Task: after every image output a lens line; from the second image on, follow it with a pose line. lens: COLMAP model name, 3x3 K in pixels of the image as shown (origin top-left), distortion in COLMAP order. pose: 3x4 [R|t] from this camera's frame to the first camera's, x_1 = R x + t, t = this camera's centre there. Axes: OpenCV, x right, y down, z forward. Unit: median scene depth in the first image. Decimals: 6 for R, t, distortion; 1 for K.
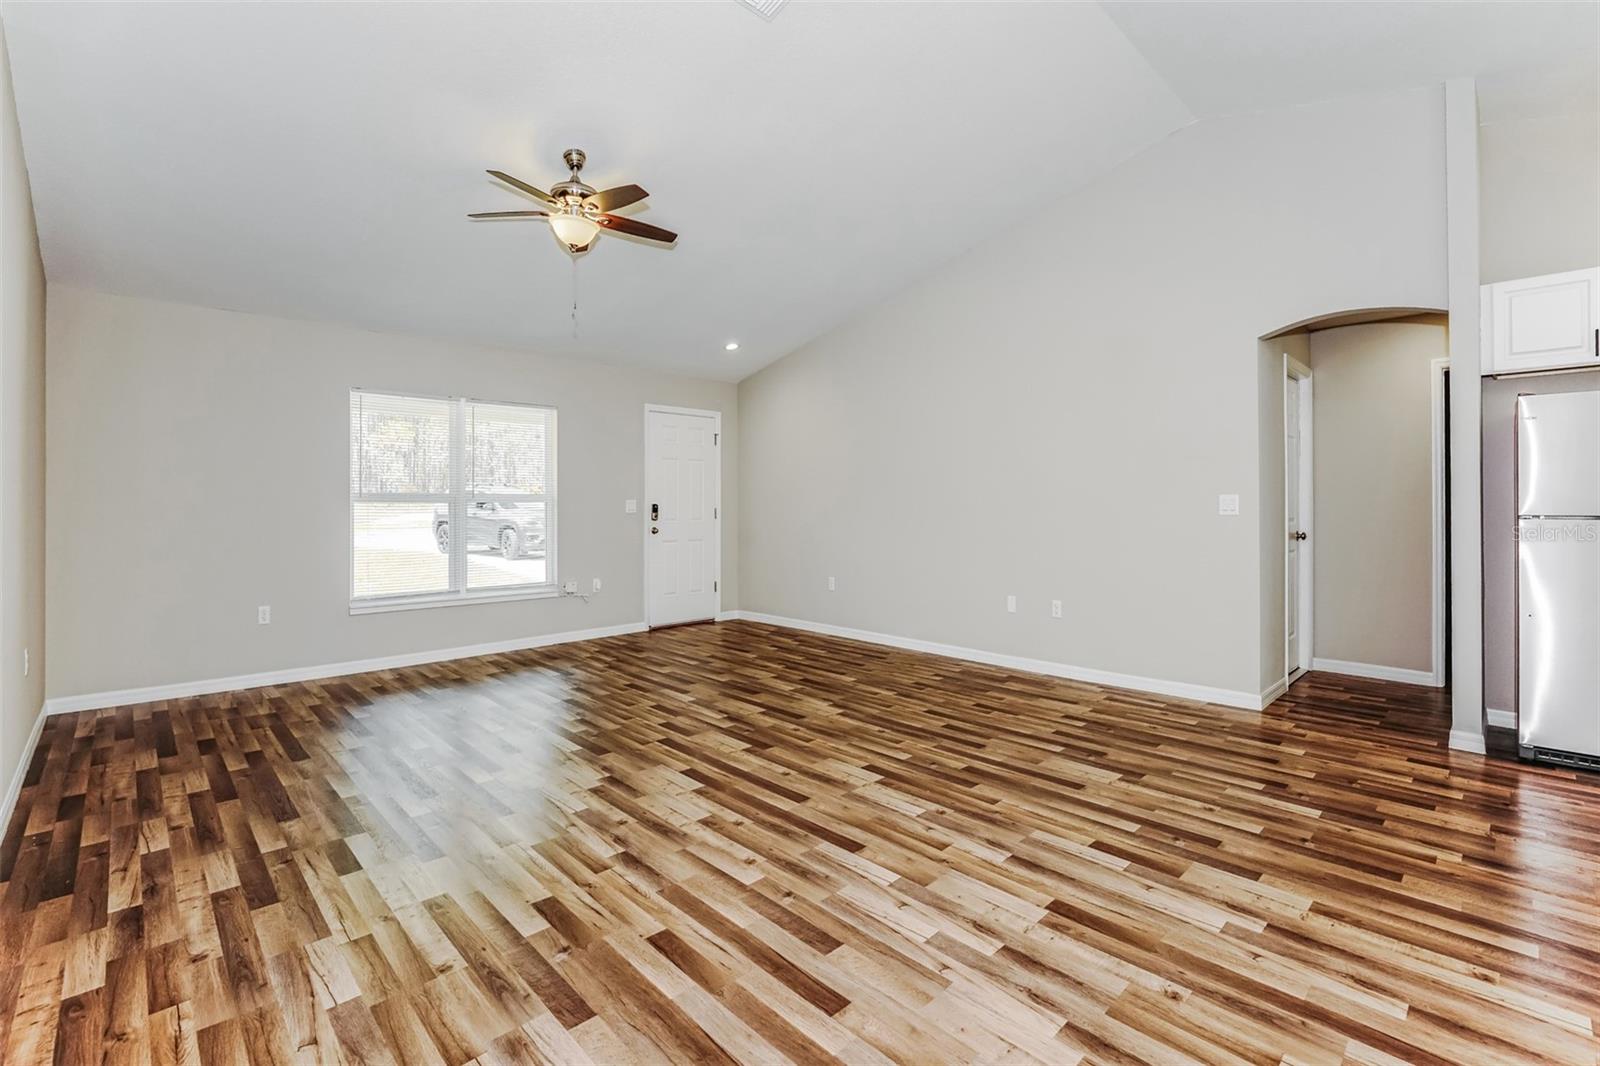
lens RADIAL K [[718.7, 0, 799.7], [0, 718.7, 523.0], [0, 0, 1]] dist [-0.007230, -0.000296]
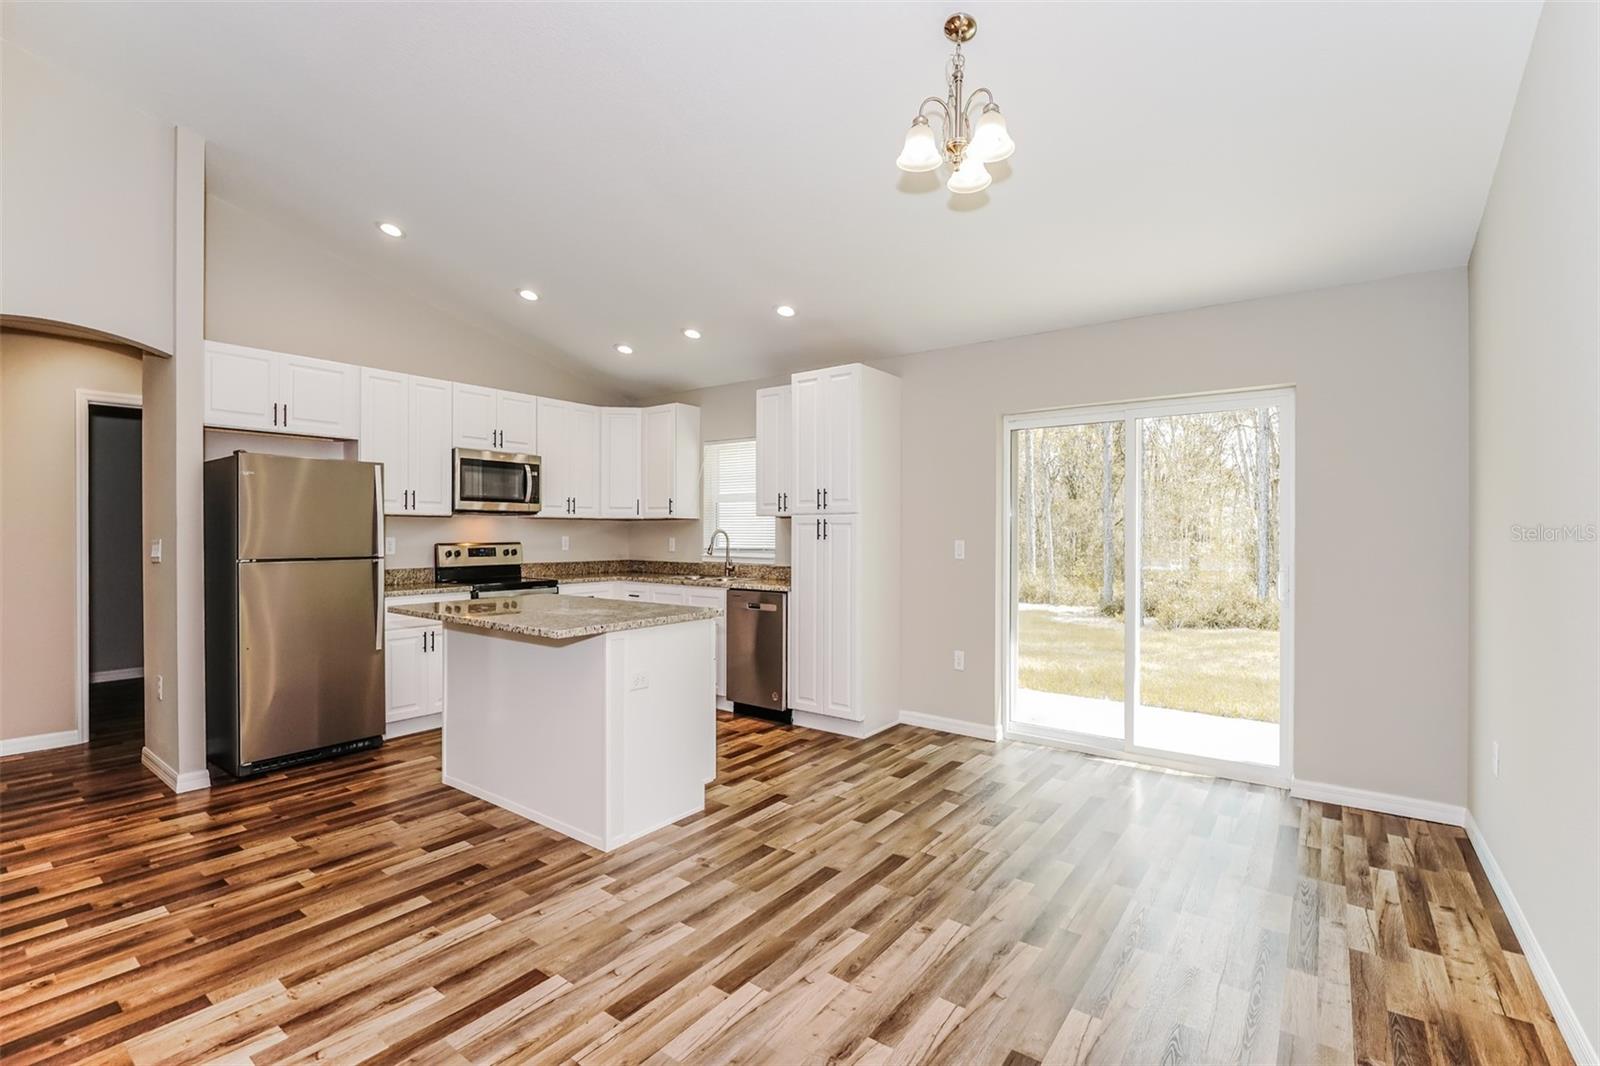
lens RADIAL K [[718.7, 0, 797.5], [0, 718.7, 535.8], [0, 0, 1]] dist [-0.007230, -0.000296]
pose [[-0.156812, 0.001130, 0.987628, -0.260086], [0.024259, 0.999702, 0.002708, -0.032273], [-0.987330, 0.024384, -0.156793, 0.380419]]
